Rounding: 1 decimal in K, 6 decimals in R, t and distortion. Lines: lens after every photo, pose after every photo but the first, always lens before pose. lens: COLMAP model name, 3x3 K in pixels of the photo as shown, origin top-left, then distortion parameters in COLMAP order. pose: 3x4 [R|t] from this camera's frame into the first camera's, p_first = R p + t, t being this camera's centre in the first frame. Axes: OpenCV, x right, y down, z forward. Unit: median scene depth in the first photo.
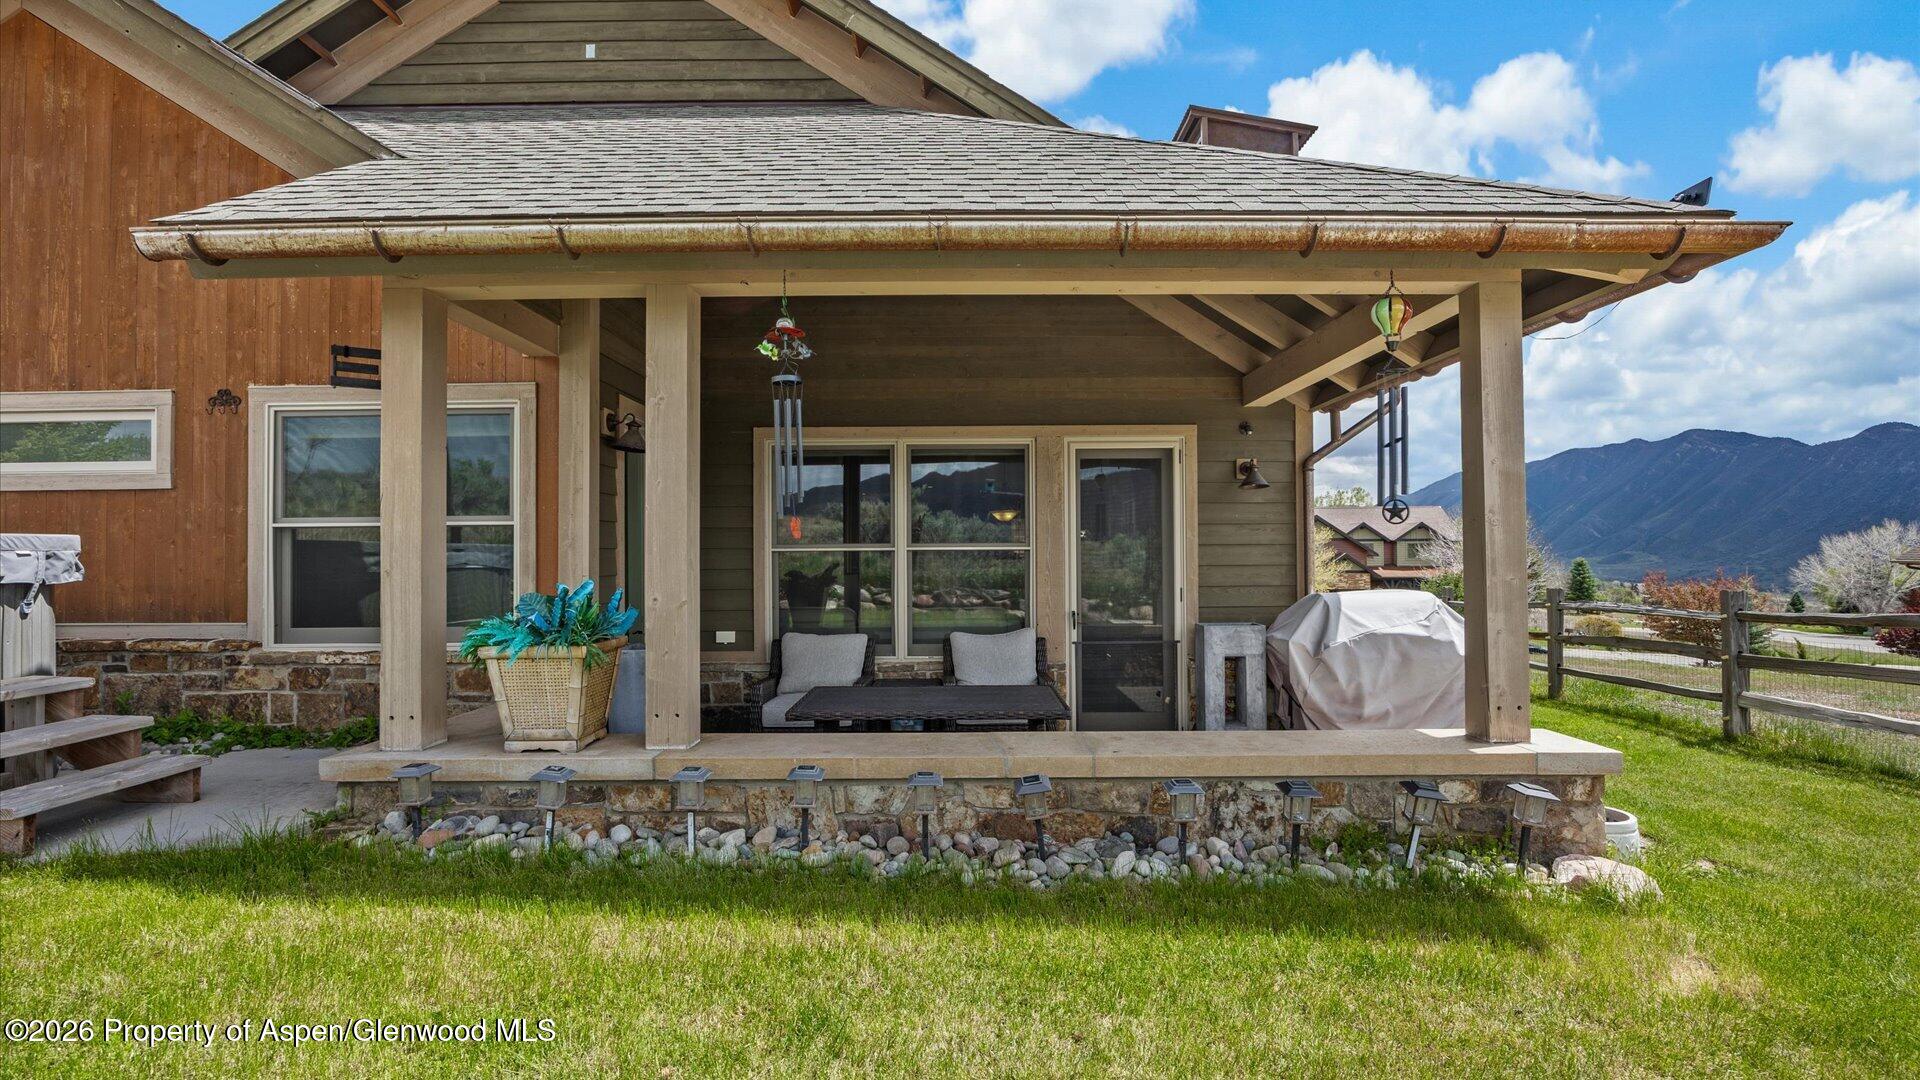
lens RADIAL K [[799.9, 0, 1009.0], [0, 799.9, 591.6], [0, 0, 1]] dist [-0.010814, 0.000109]
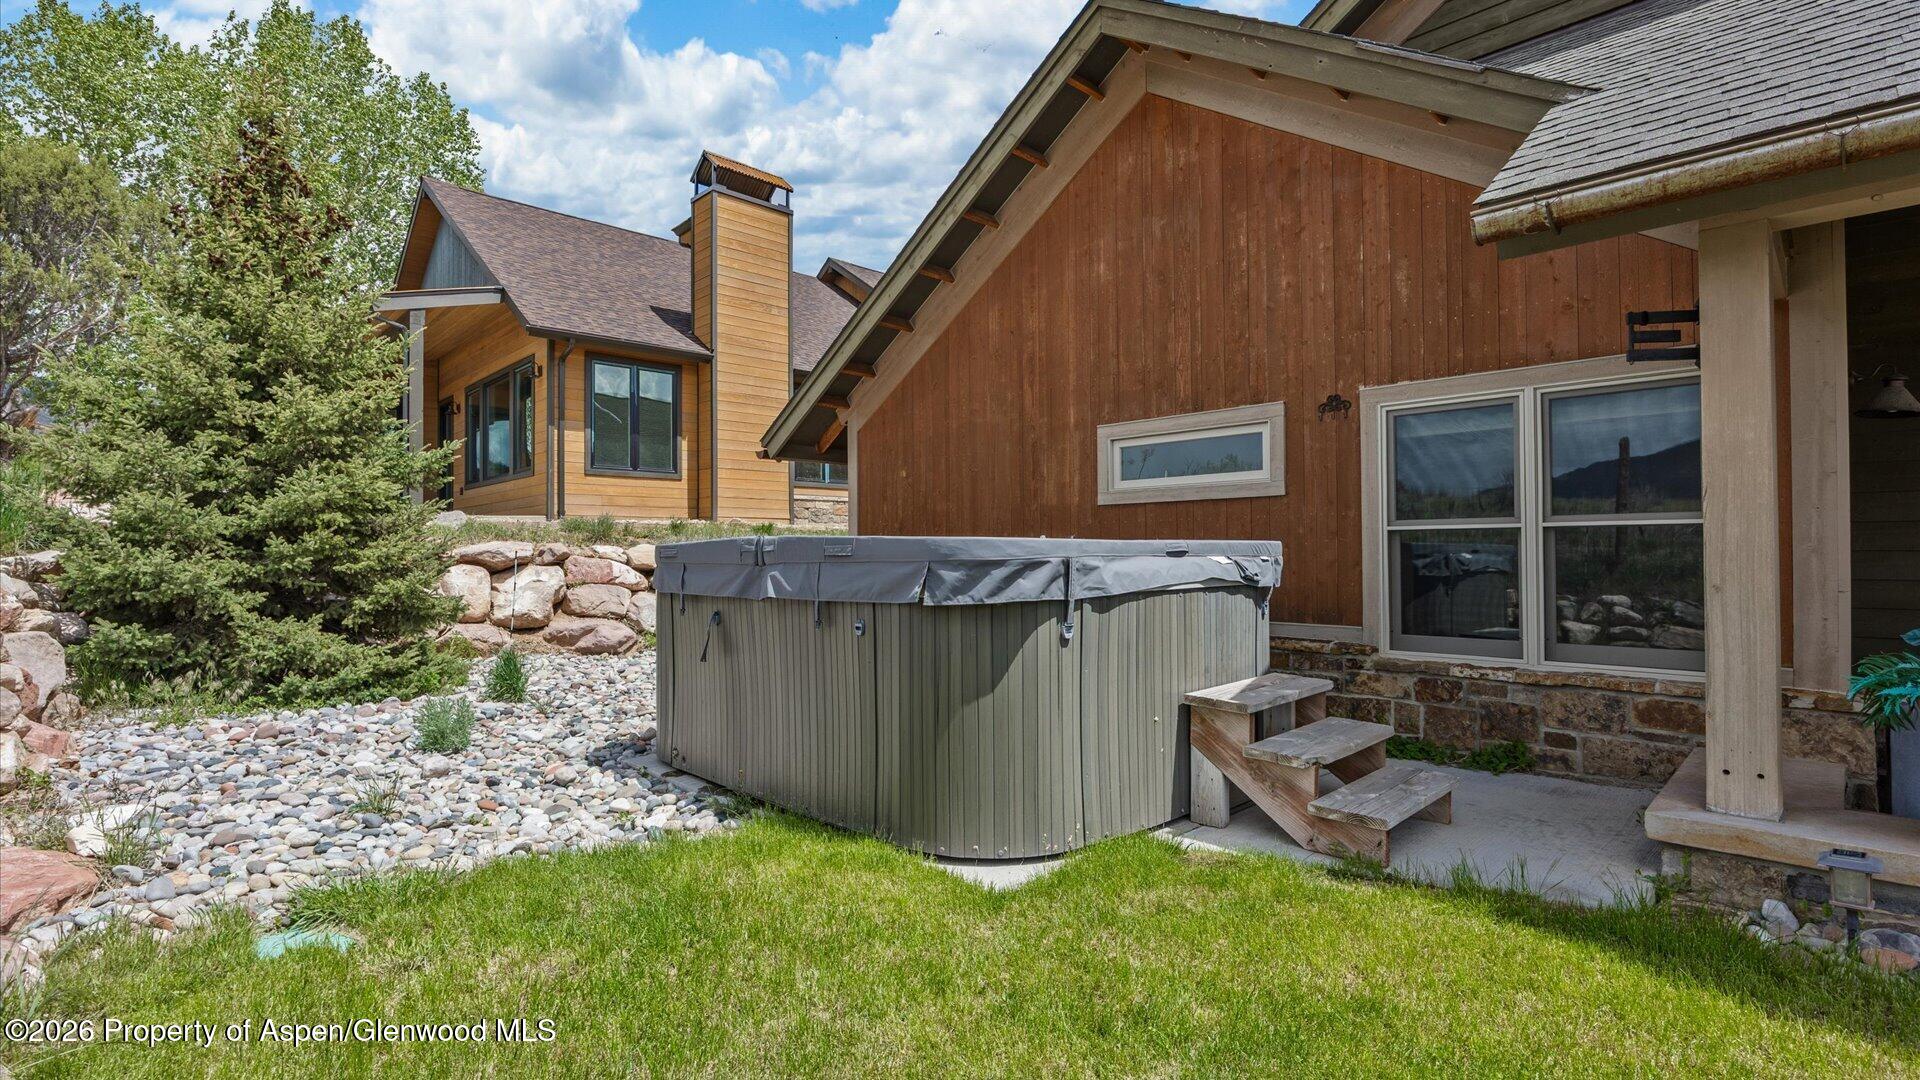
lens RADIAL K [[875.4, 0, 1132.0], [0, 875.4, 608.0], [0, 0, 1]] dist [-0.018771, -0.000867]
pose [[0.766391, 0.040587, -0.641090, -0.456339], [-0.027052, 0.999156, 0.030917, -0.009938], [0.641804, -0.006352, 0.766842, -0.028092]]
